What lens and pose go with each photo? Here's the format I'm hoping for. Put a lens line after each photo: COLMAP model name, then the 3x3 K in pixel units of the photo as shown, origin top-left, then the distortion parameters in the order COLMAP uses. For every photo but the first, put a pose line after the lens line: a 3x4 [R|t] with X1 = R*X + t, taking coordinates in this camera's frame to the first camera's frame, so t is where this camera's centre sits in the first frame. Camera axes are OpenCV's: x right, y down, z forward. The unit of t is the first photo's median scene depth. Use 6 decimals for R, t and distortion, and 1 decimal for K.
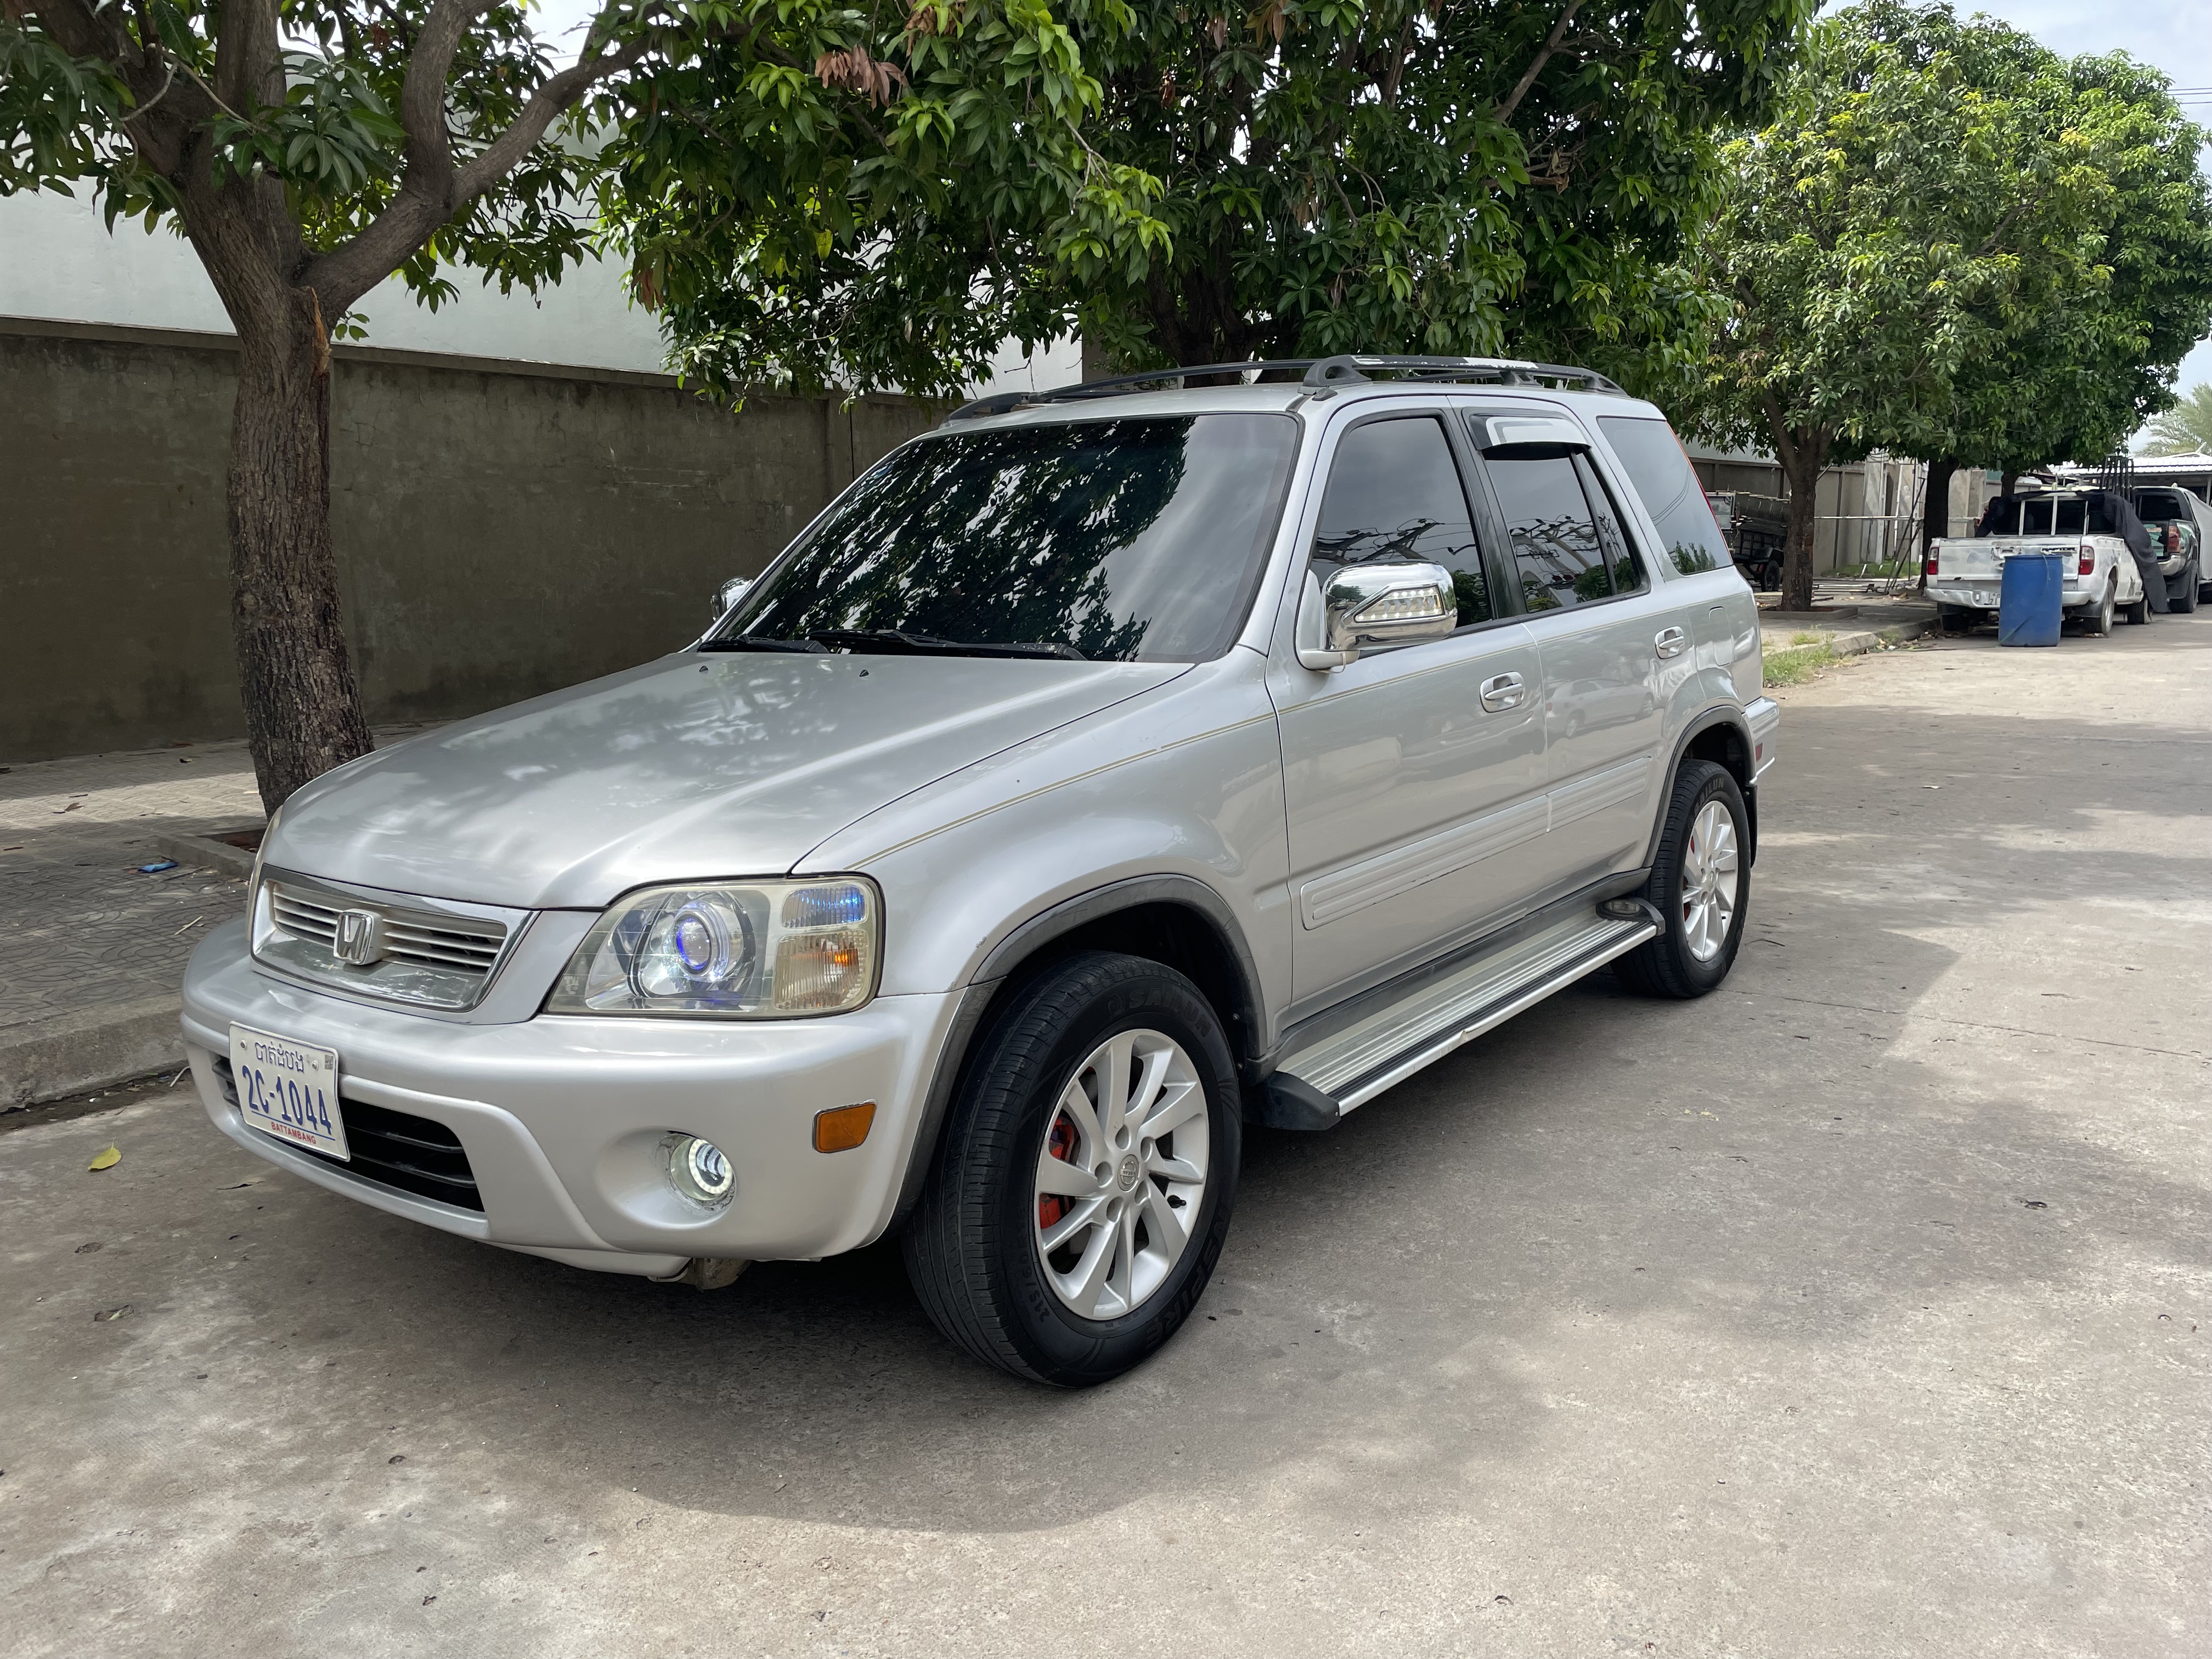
lens RADIAL K [[1674.3, 0, 1102.1], [0, 1674.3, 825.8], [0, 0, 1]] dist [0.079259, -0.088823]
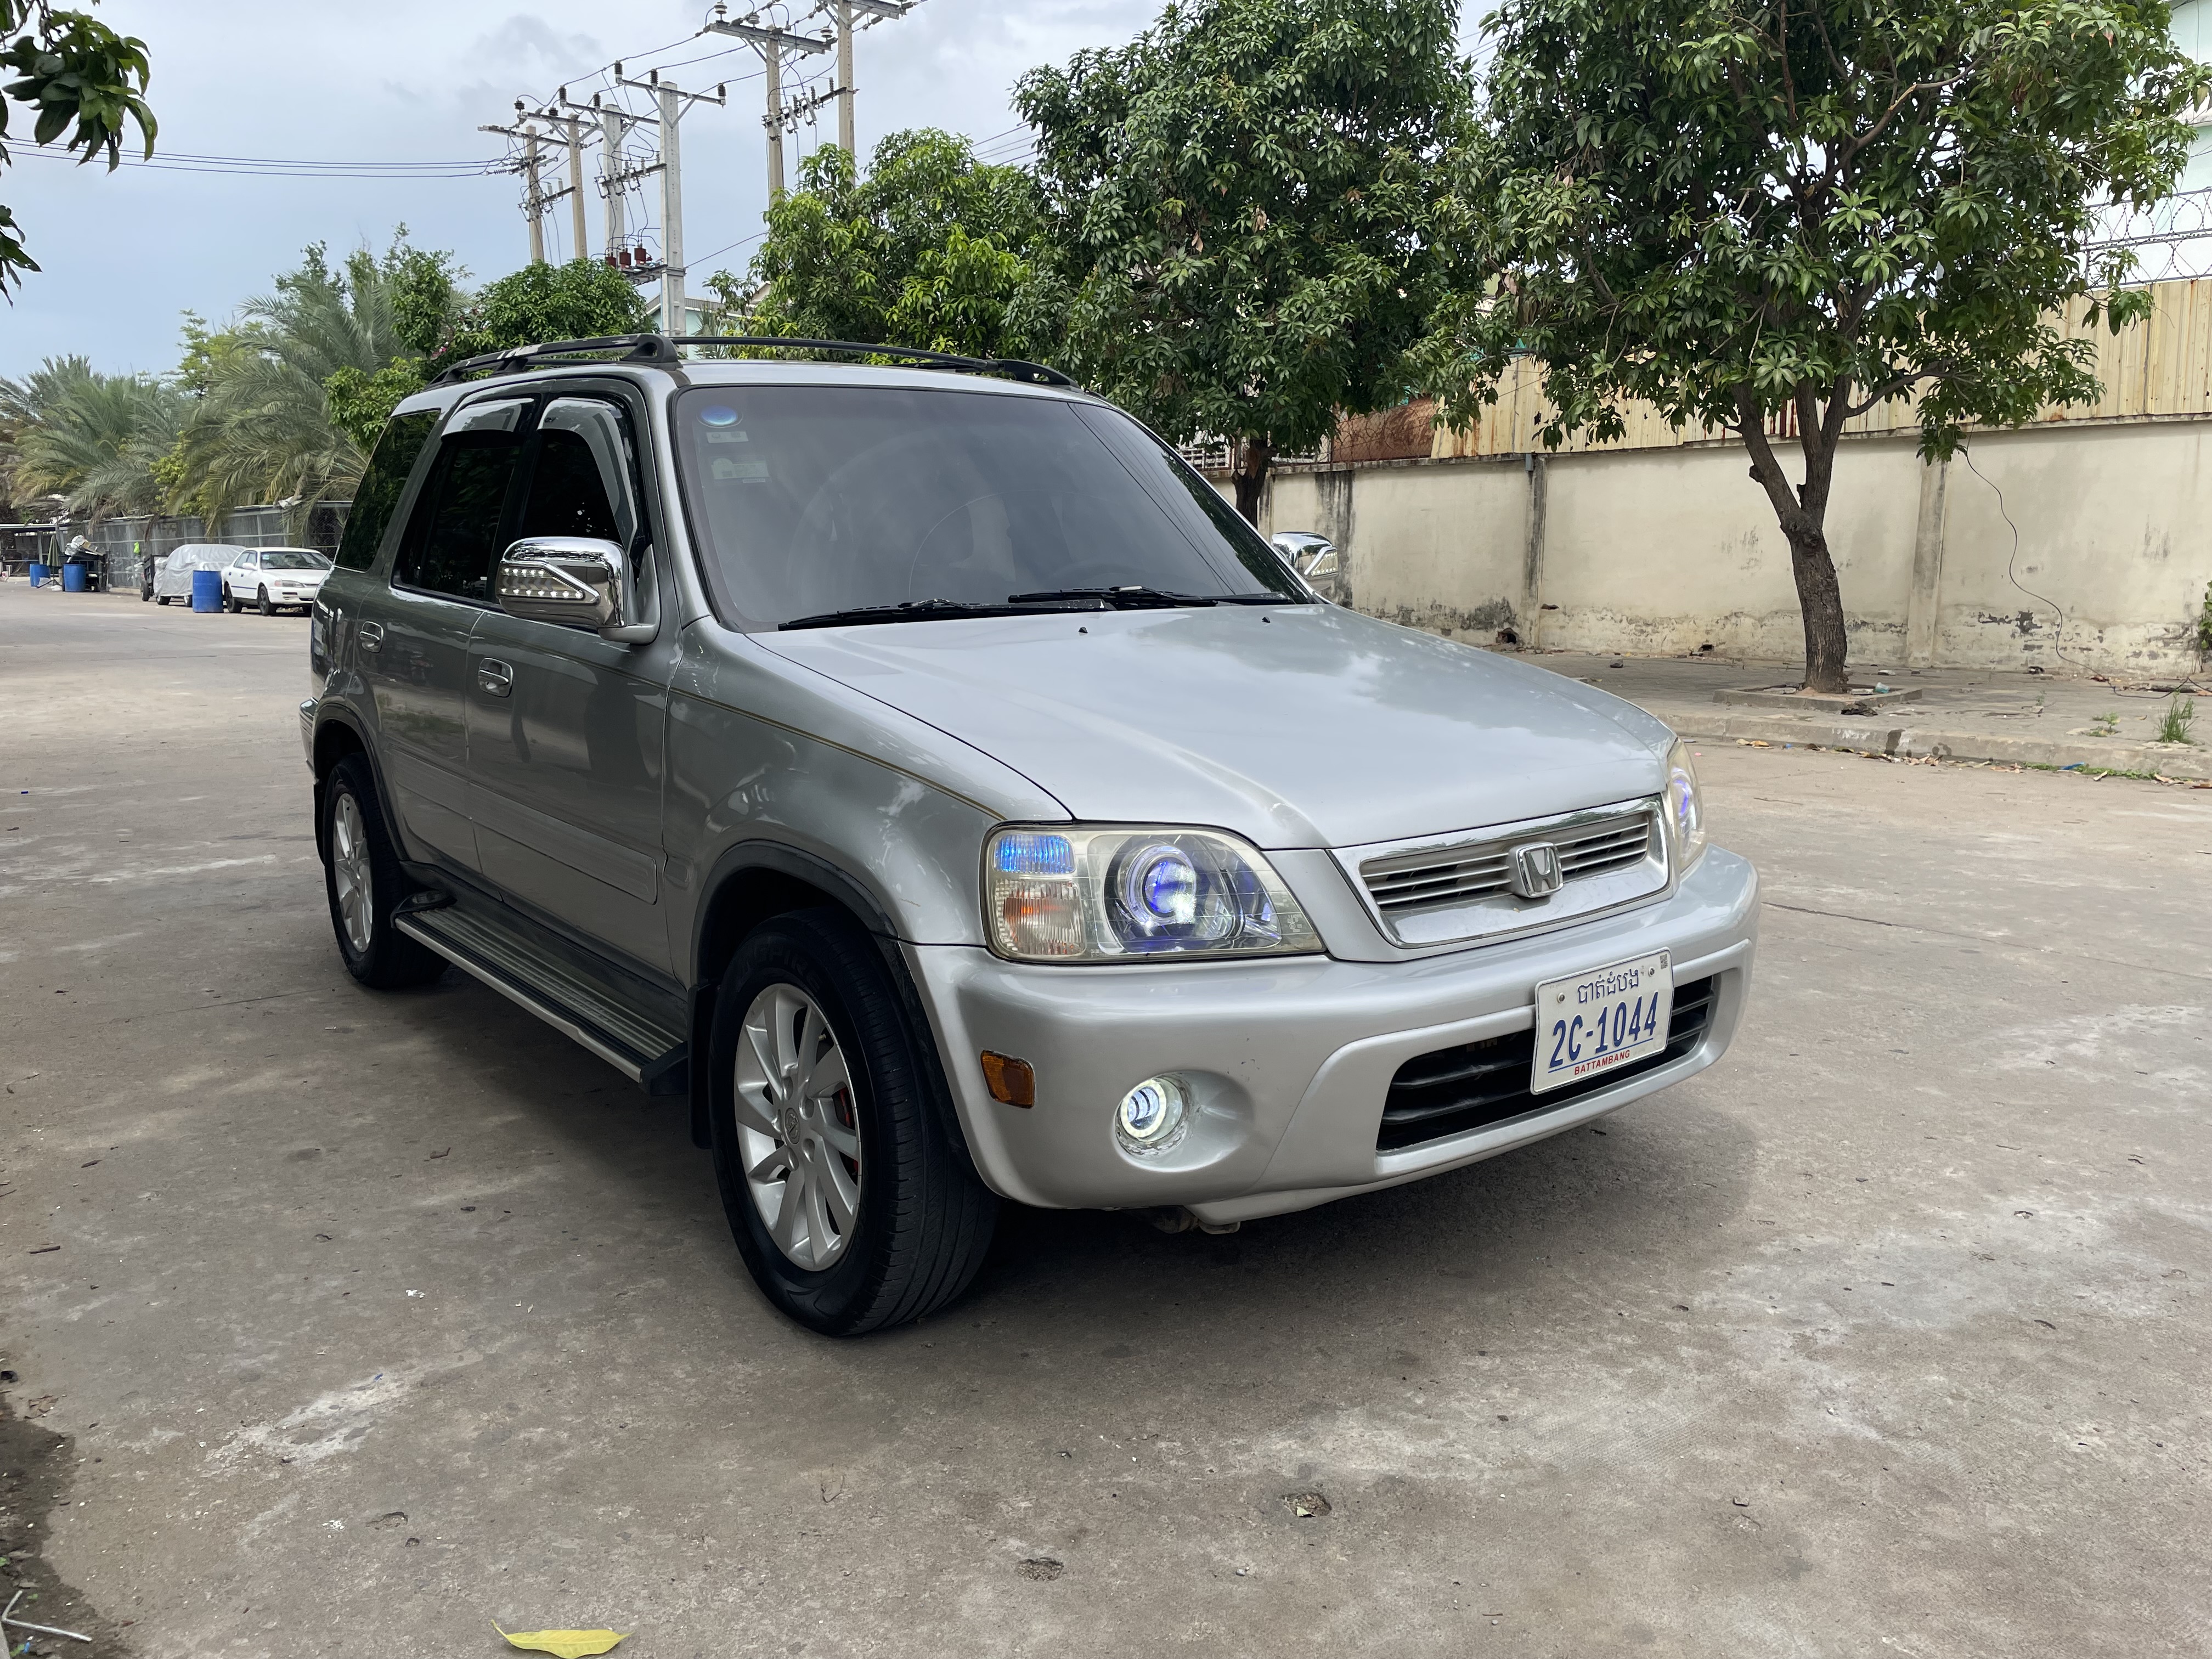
lens RADIAL K [[1674.3, 0, 1102.1], [0, 1674.3, 825.8], [0, 0, 1]] dist [0.079259, -0.088823]
pose [[0.233497, -0.138034, 0.962510, -1.194107], [0.150822, 0.983034, 0.104389, -0.081891], [-0.960589, 0.120793, 0.250355, 0.826382]]
